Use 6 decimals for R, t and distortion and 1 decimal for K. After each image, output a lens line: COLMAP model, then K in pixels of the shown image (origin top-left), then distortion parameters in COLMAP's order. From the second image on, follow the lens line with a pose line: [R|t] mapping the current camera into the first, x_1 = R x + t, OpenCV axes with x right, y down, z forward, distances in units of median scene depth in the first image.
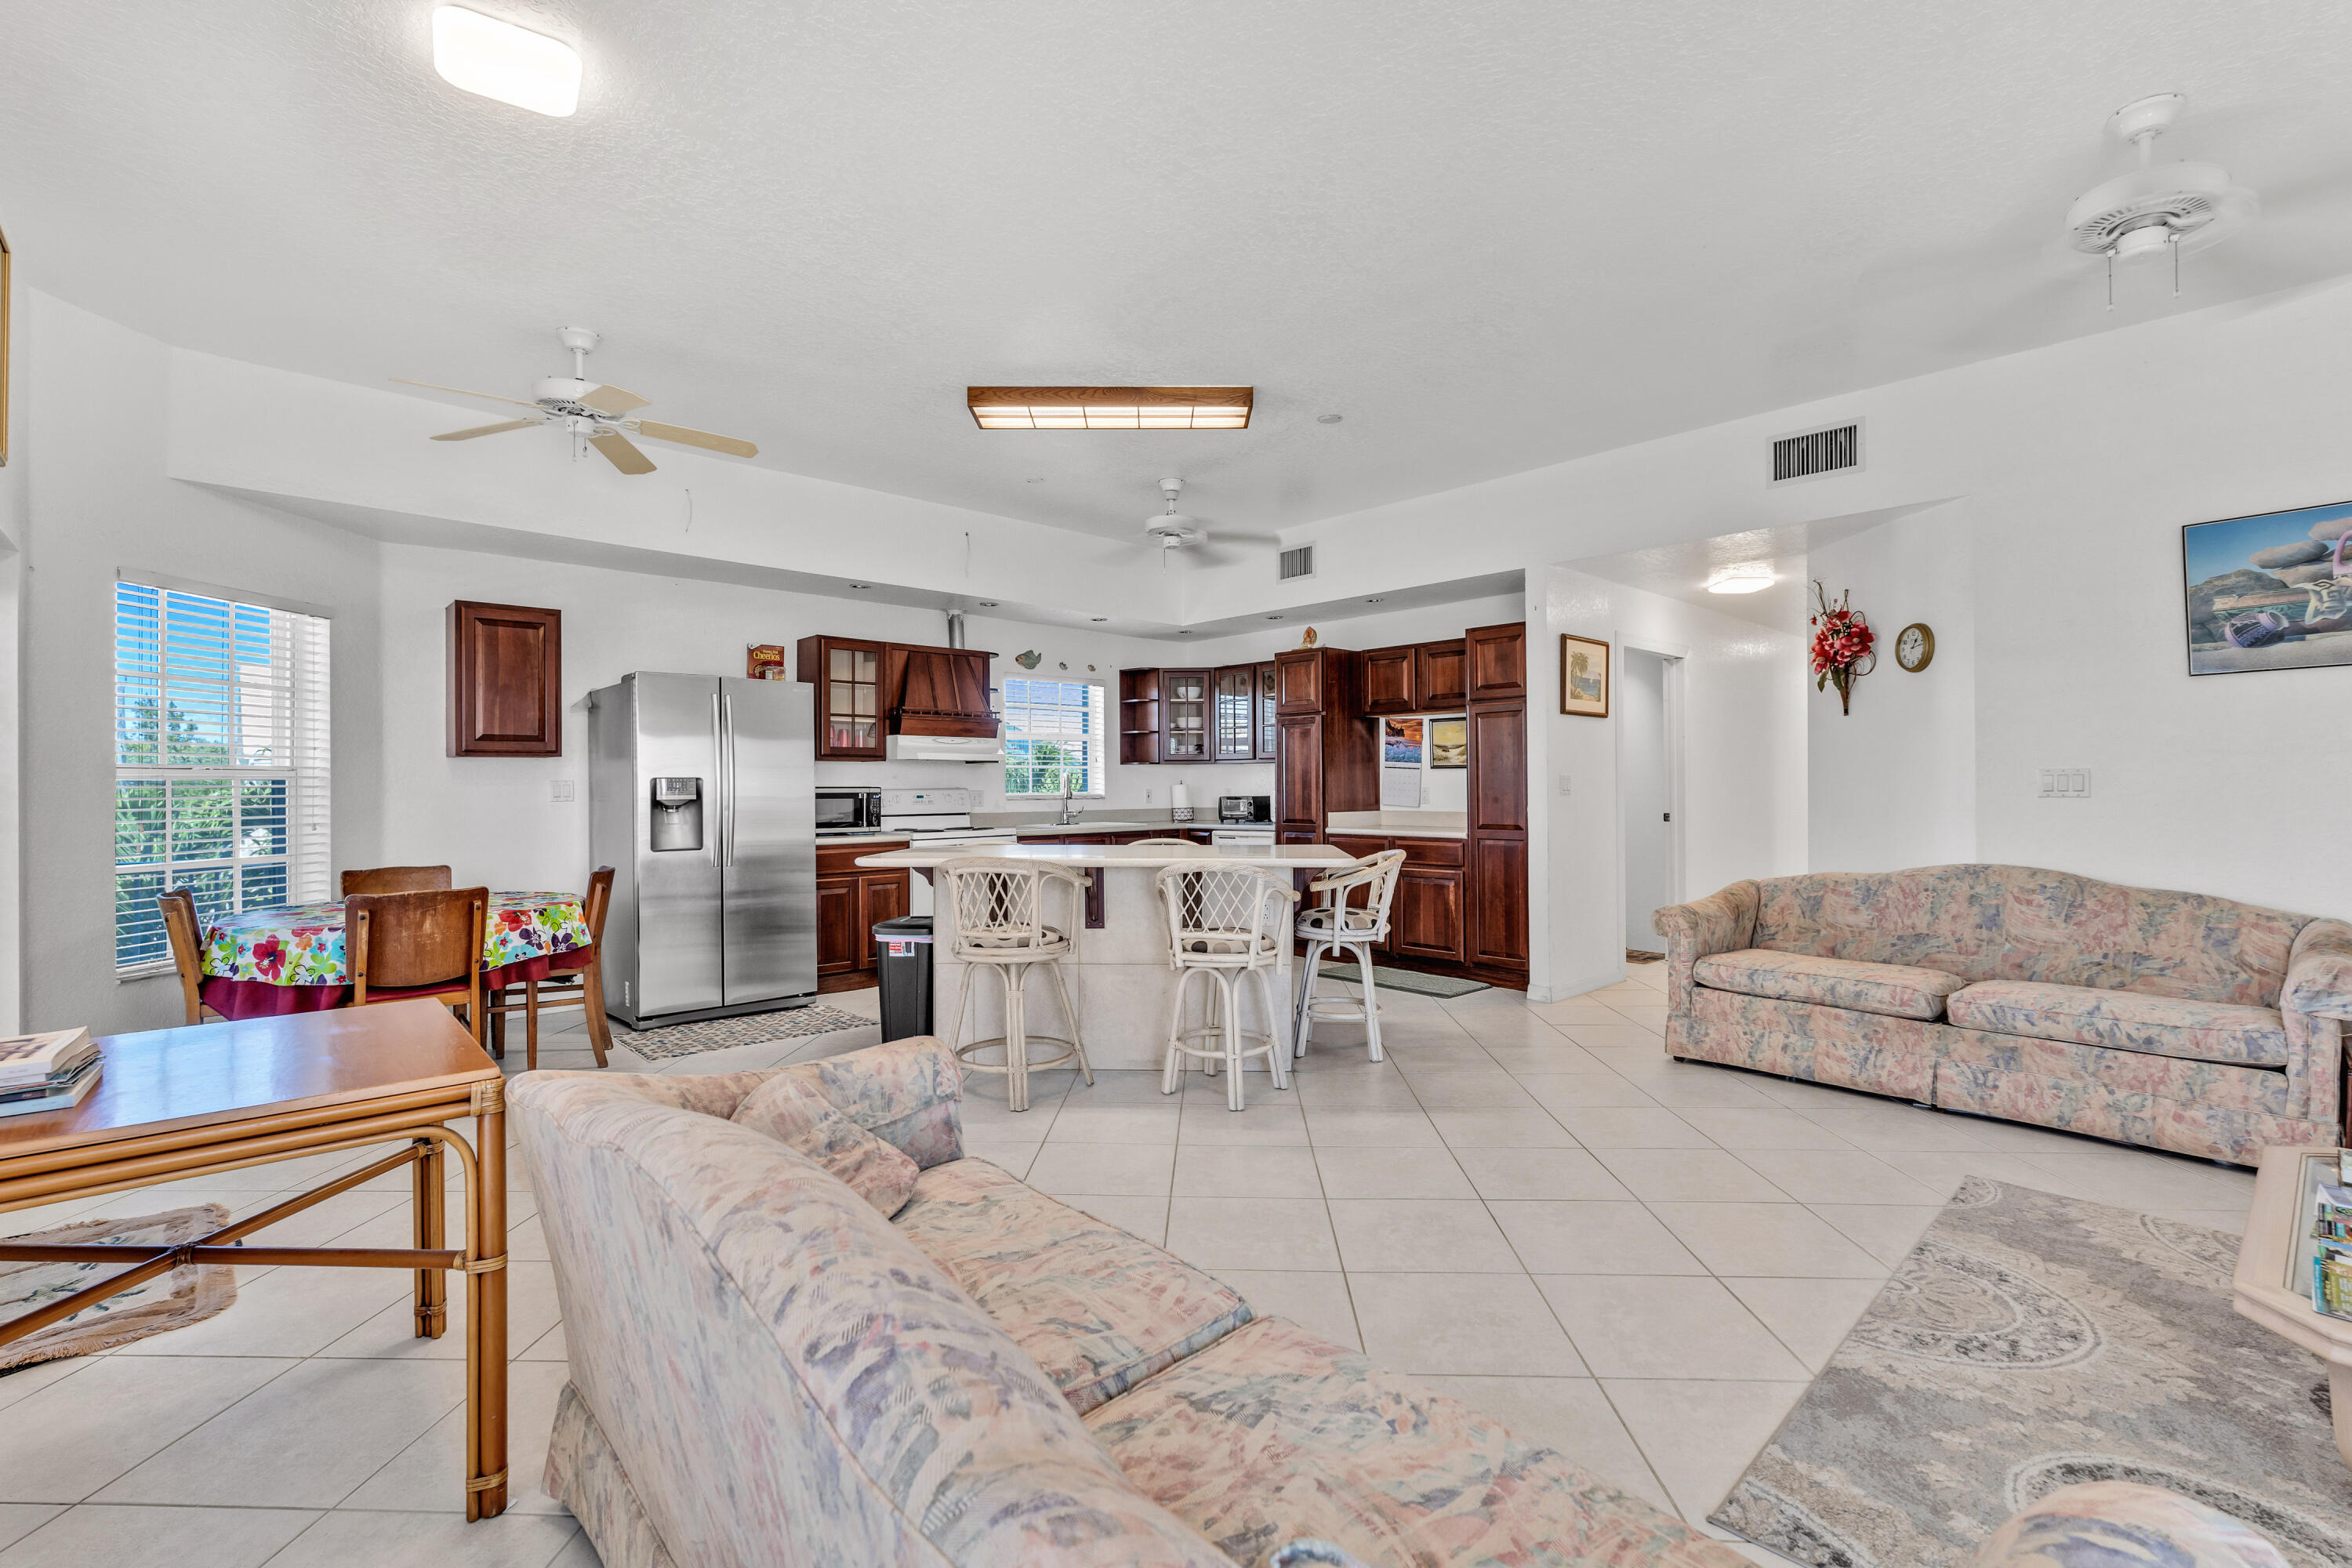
lens RADIAL K [[1026.8, 0, 1176.0], [0, 1026.8, 784.0], [0, 0, 1]] dist [0.000798, 0.000049]
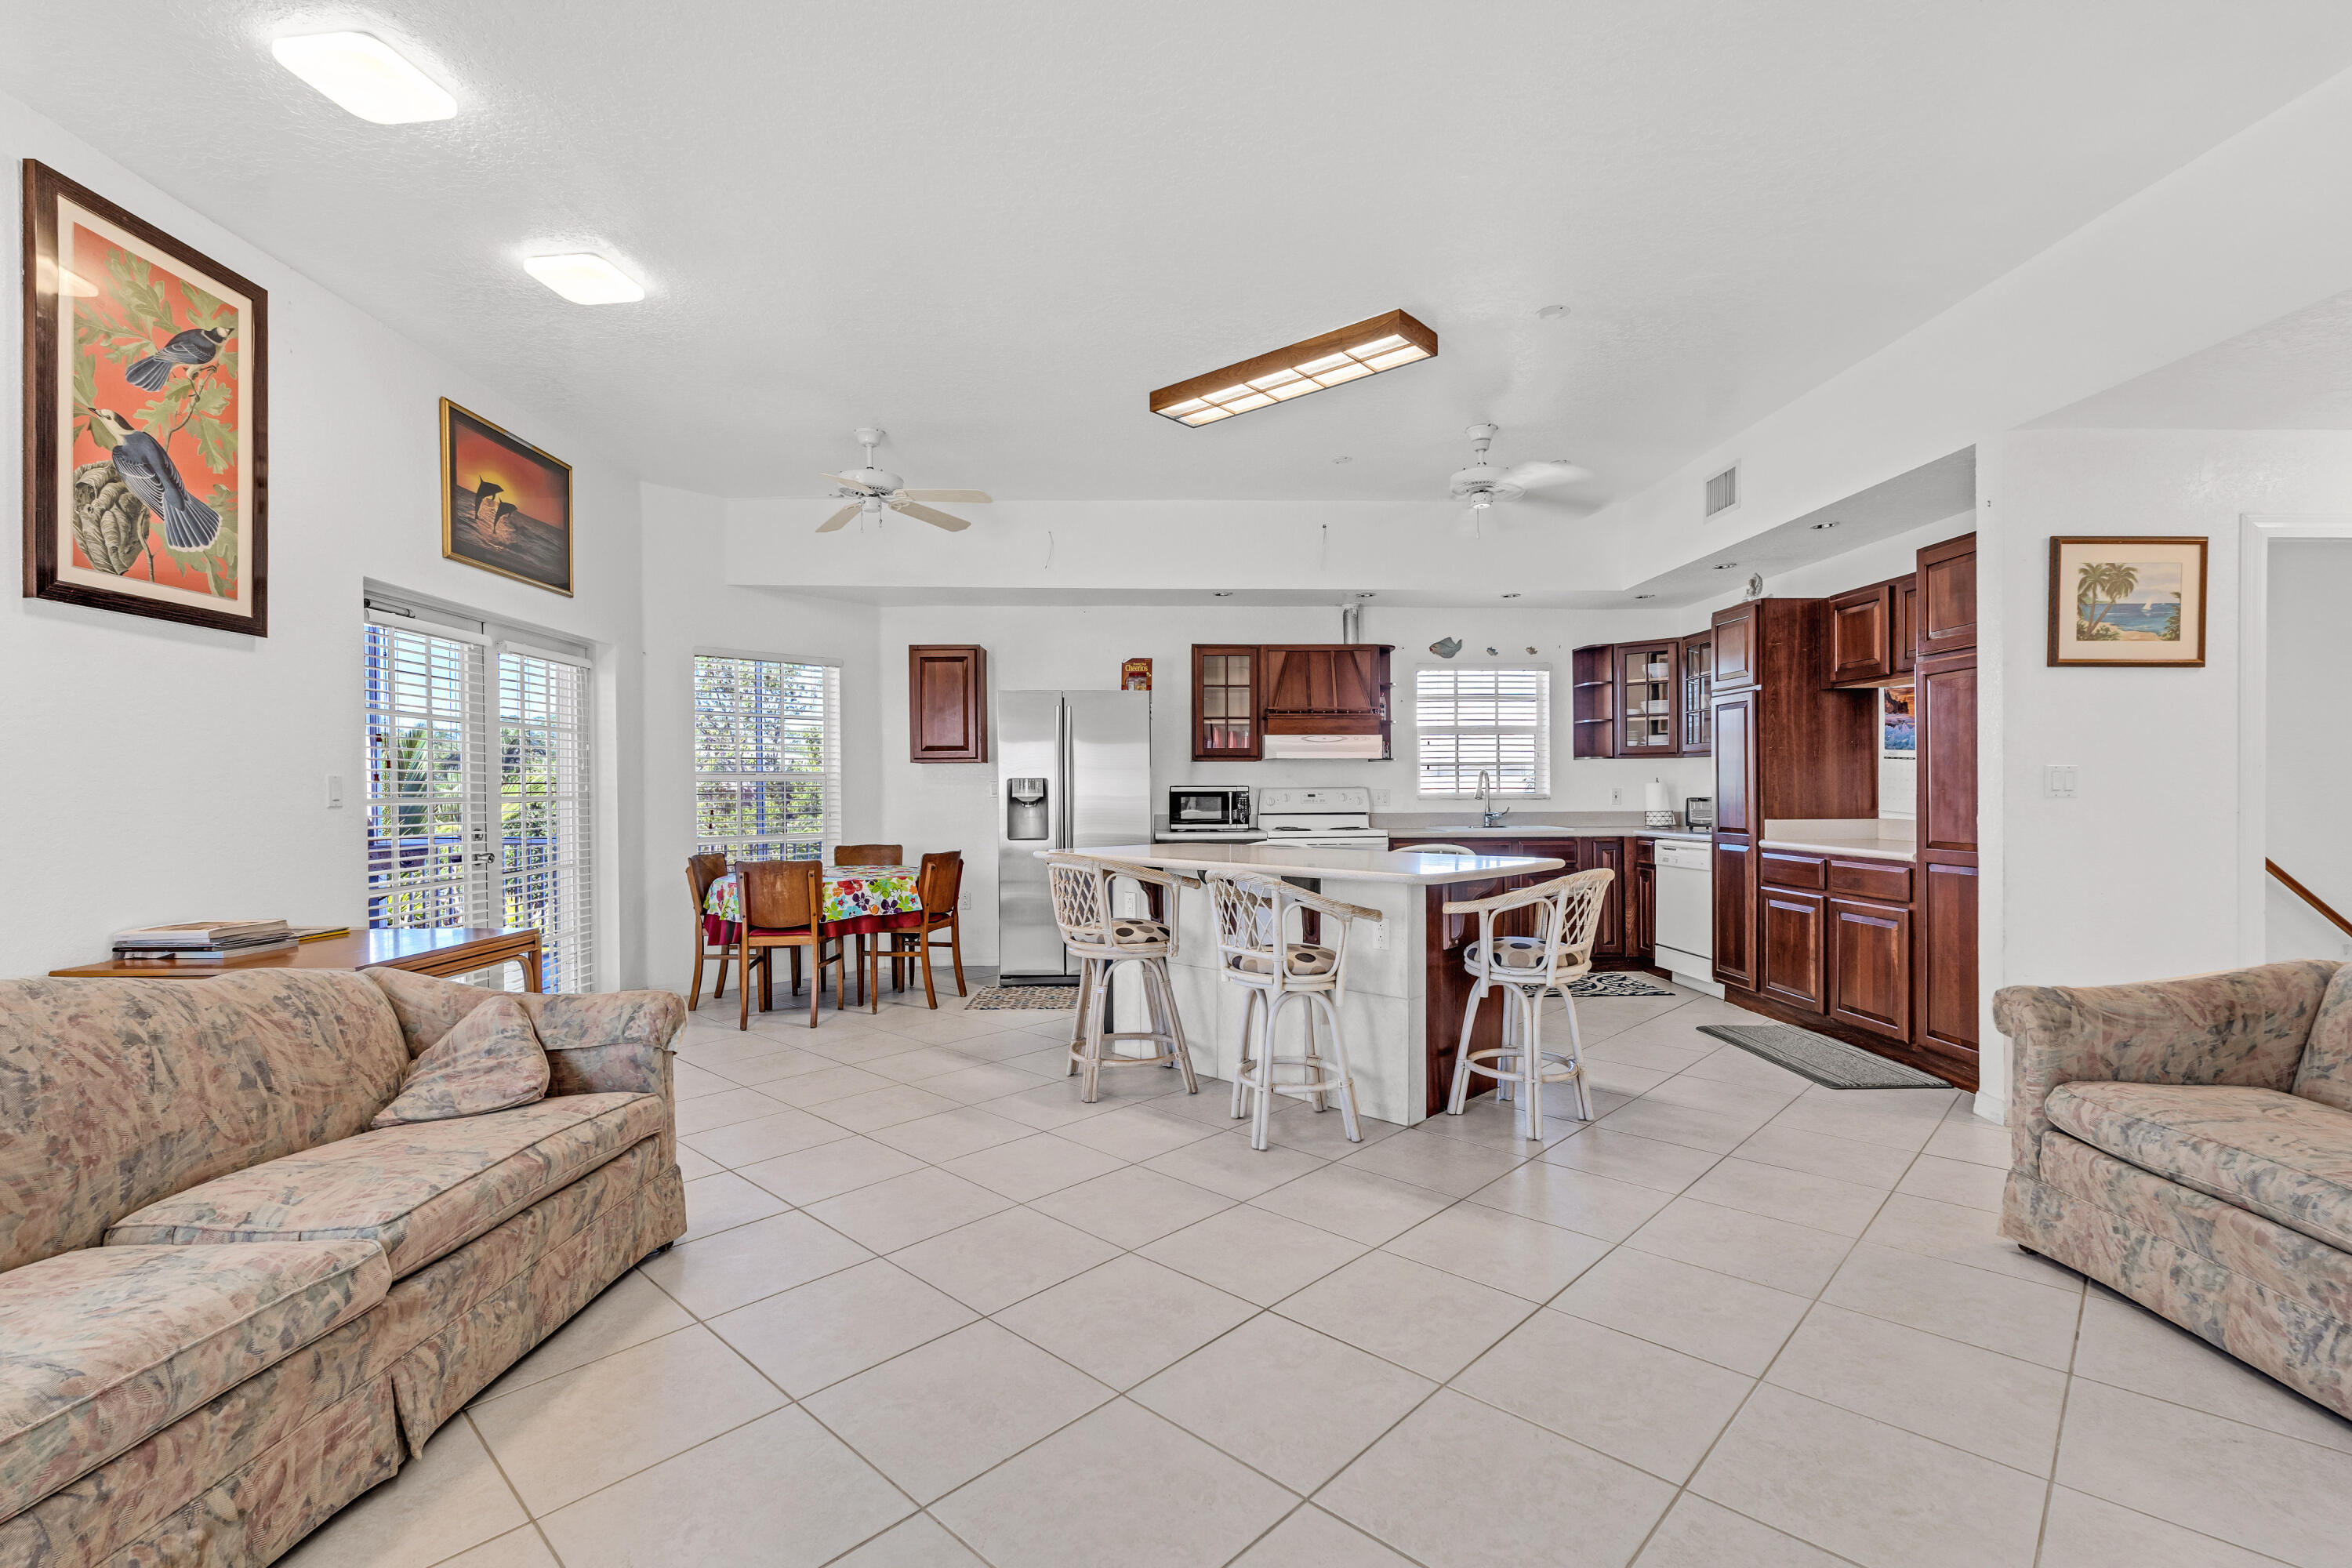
lens RADIAL K [[1042.2, 0, 1190.8], [0, 1042.2, 798.2], [0, 0, 1]] dist [0.000308, 0.000047]
pose [[0.761506, 0.006657, -0.648123, 0.345274], [0.002379, 0.999912, 0.013066, 0.001311], [0.648153, -0.011491, 0.761423, 0.162476]]
